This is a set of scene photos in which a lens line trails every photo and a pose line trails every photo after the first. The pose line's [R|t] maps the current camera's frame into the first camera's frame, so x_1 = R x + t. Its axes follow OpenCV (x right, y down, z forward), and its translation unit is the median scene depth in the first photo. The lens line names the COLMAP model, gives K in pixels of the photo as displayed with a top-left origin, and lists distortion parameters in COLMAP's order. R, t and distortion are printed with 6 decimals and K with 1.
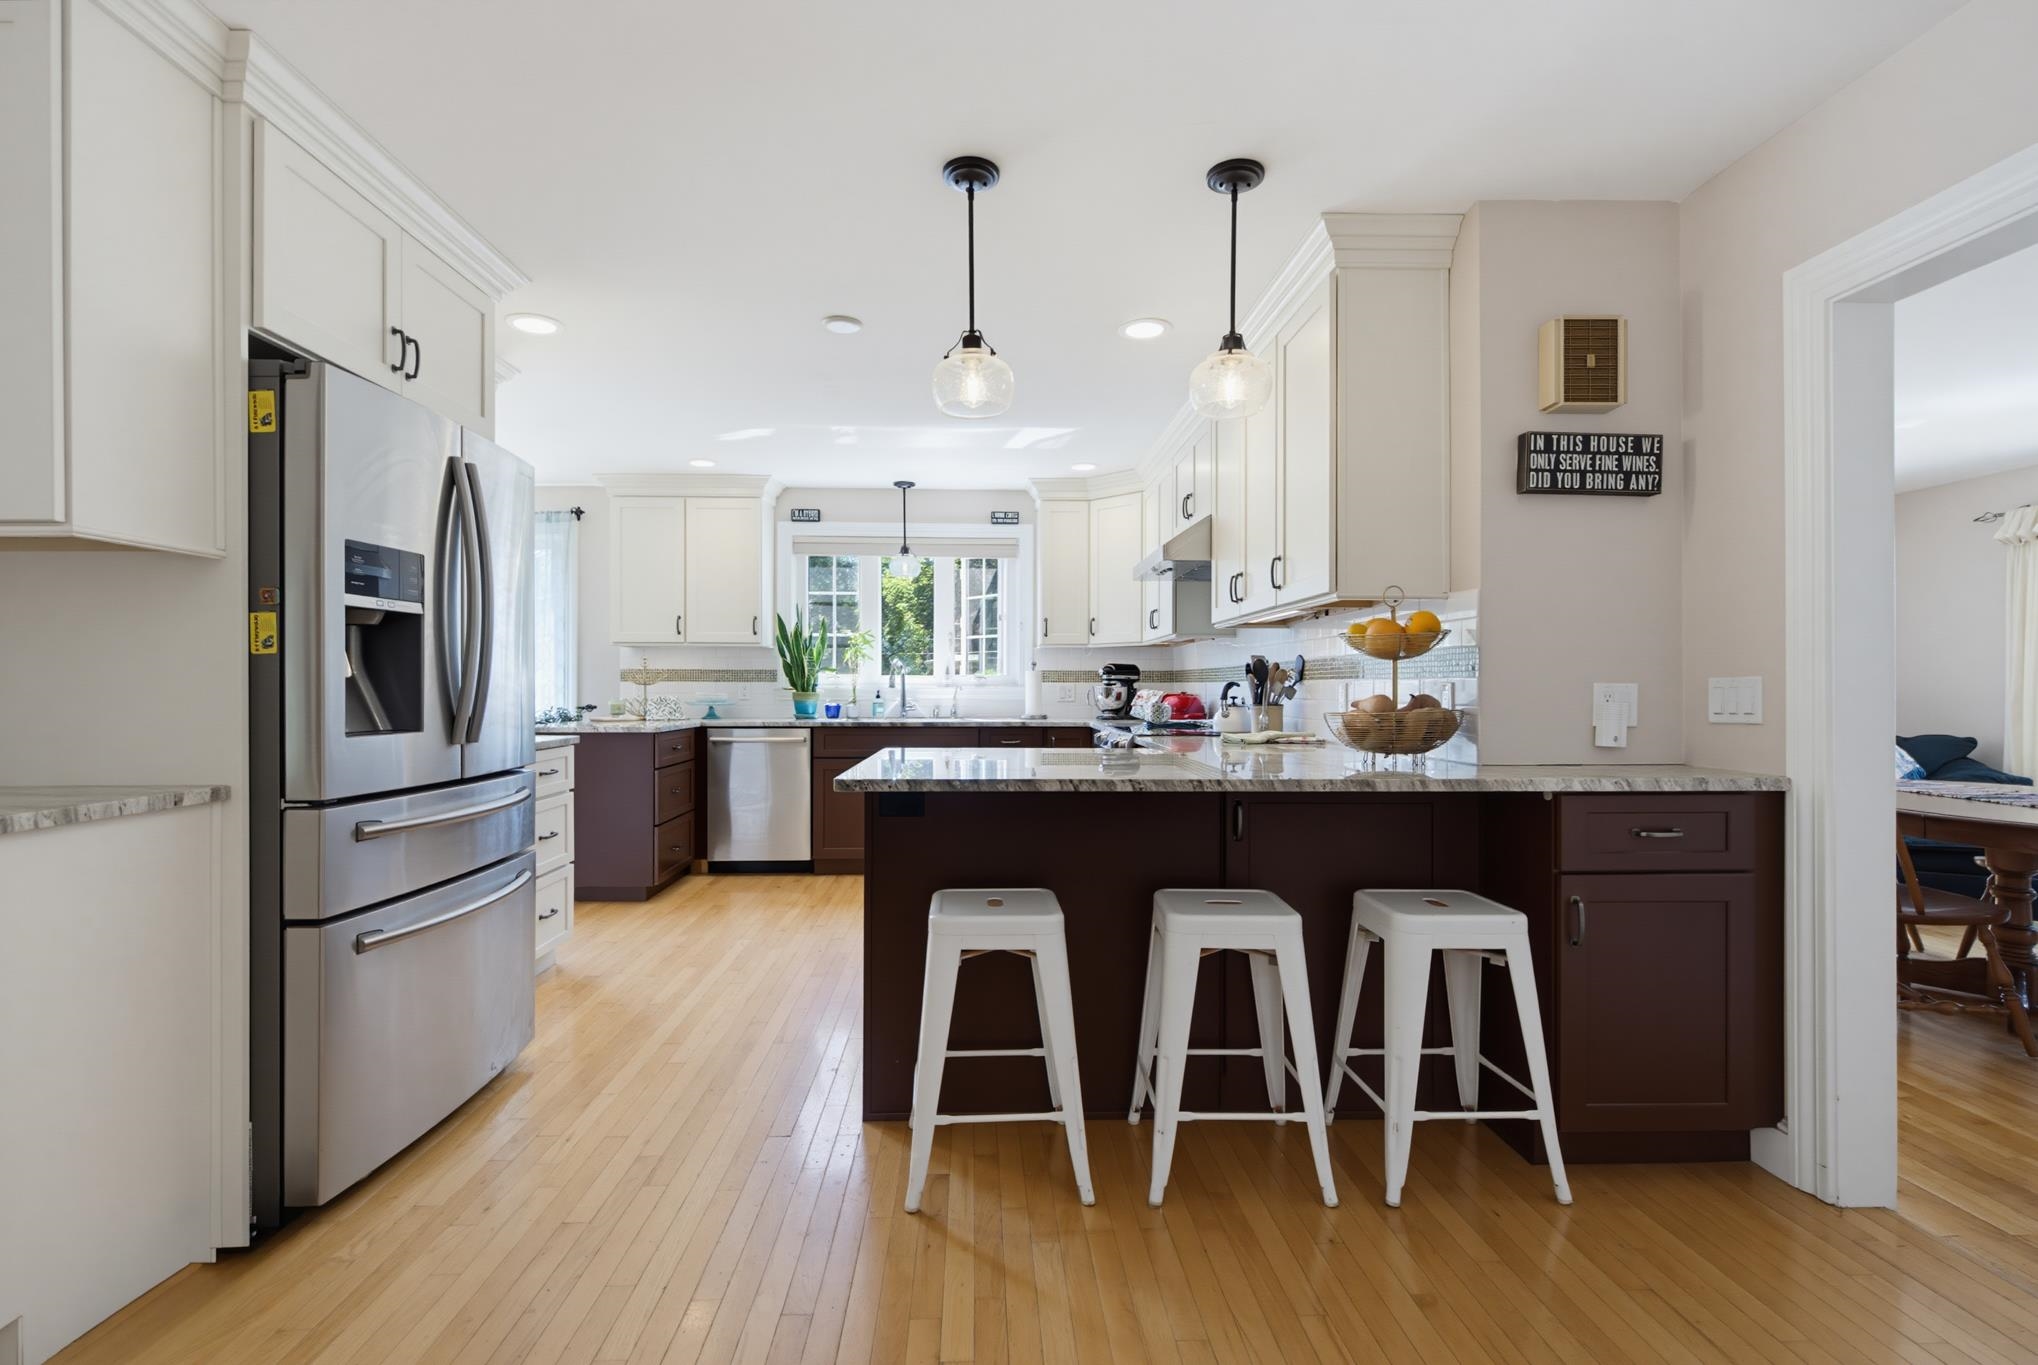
lens RADIAL K [[934.6, 0, 1036.3], [0, 934.6, 687.4], [0, 0, 1]] dist [0.003229, -0.001273]
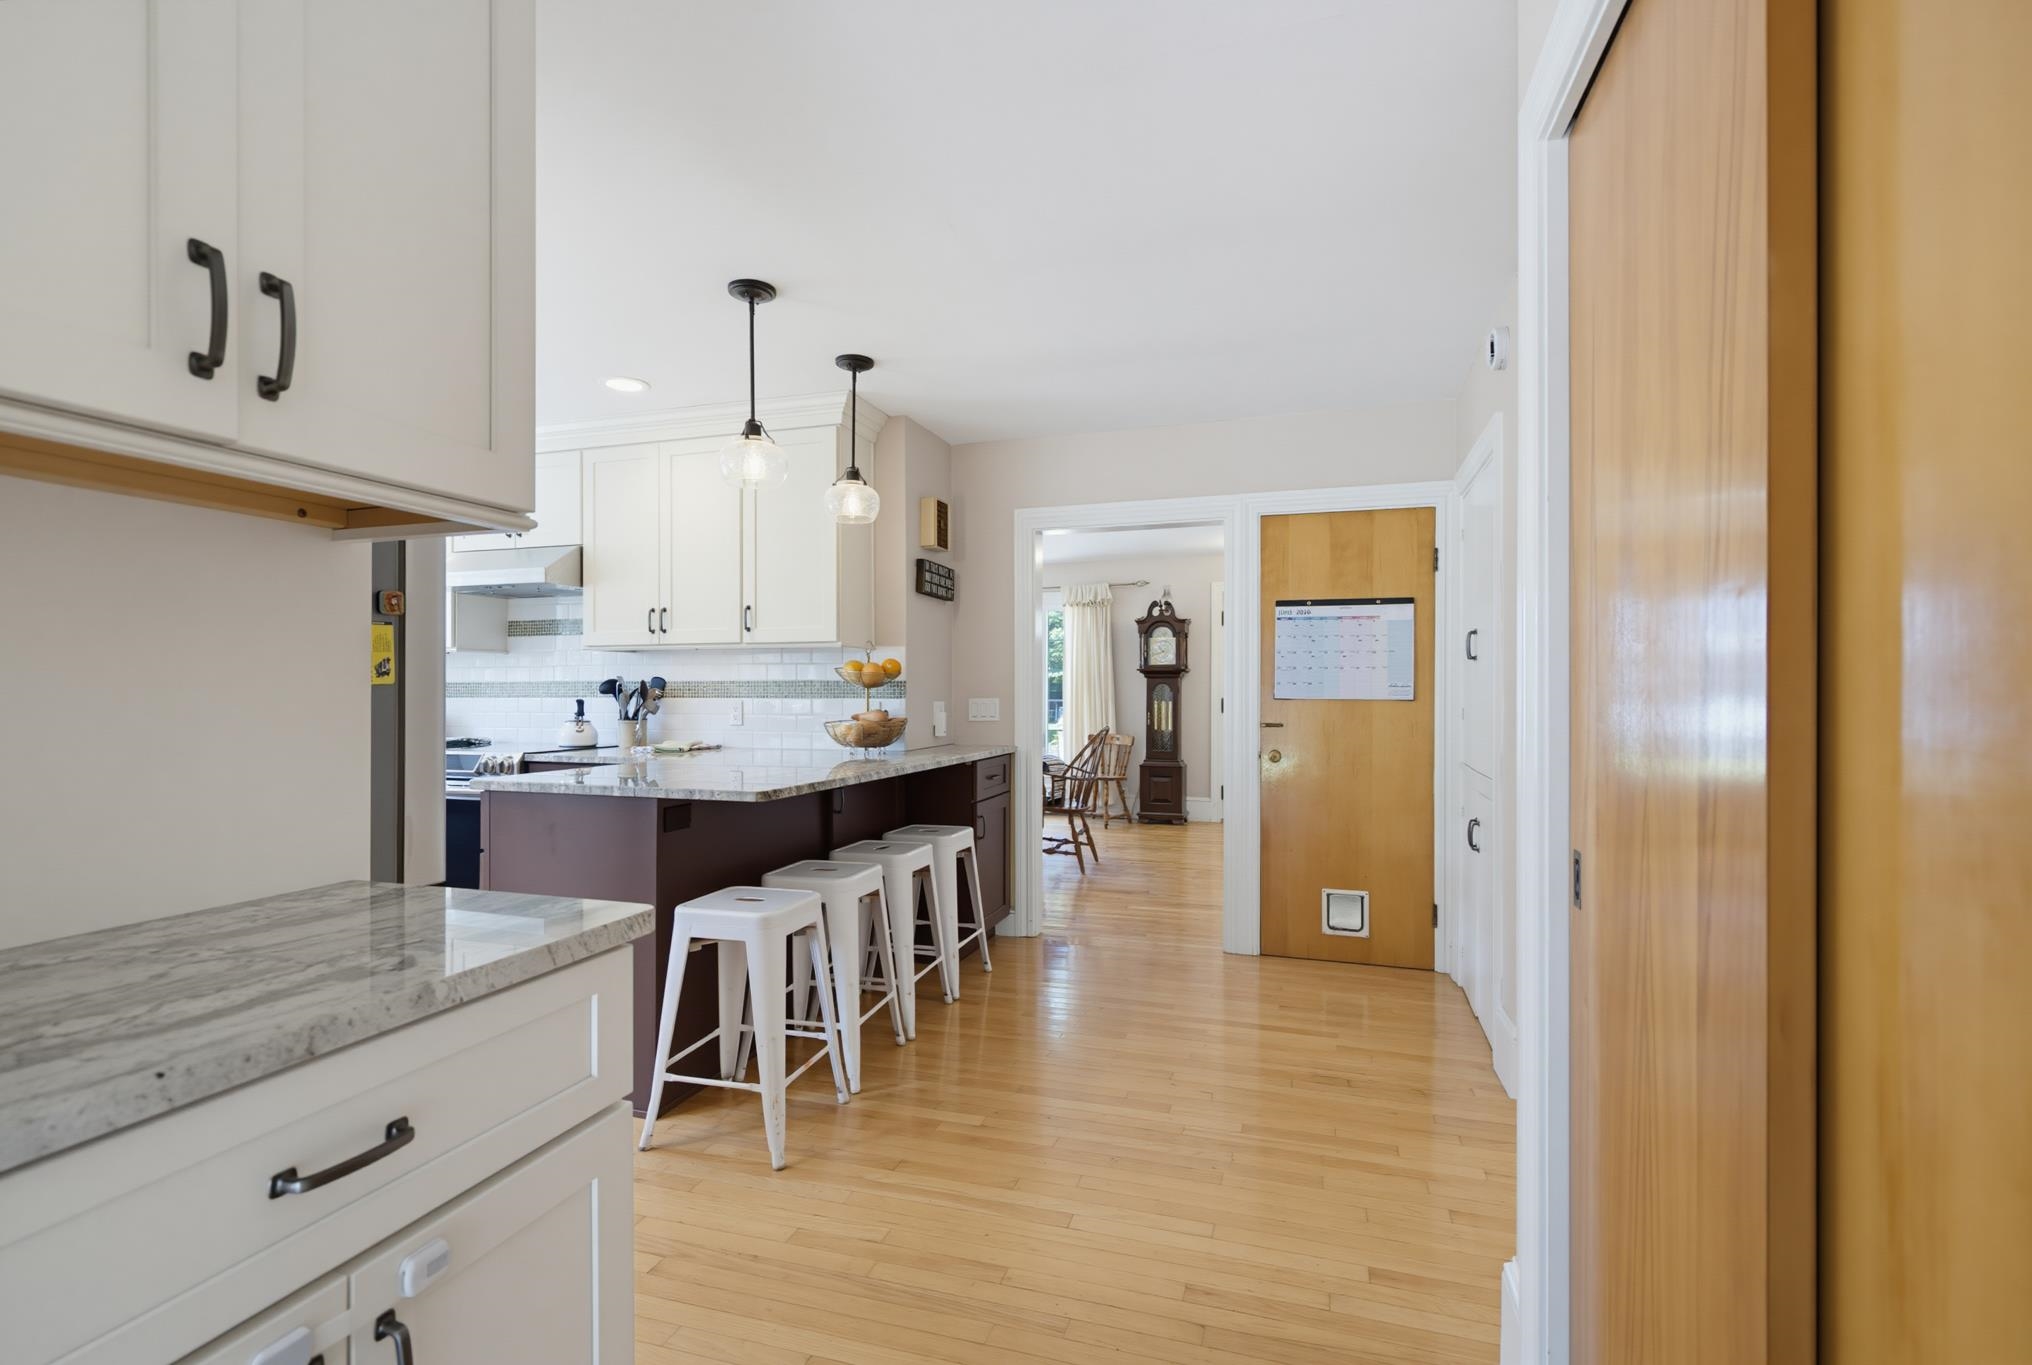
lens RADIAL K [[931.9, 0, 1024.3], [0, 931.9, 697.7], [0, 0, 1]] dist [0.003229, -0.001273]
pose [[0.334256, -0.004714, 0.942470, -1.183220], [-0.002773, 0.999978, 0.005985, -0.028034], [-0.942478, -0.004614, 0.334236, 0.272891]]
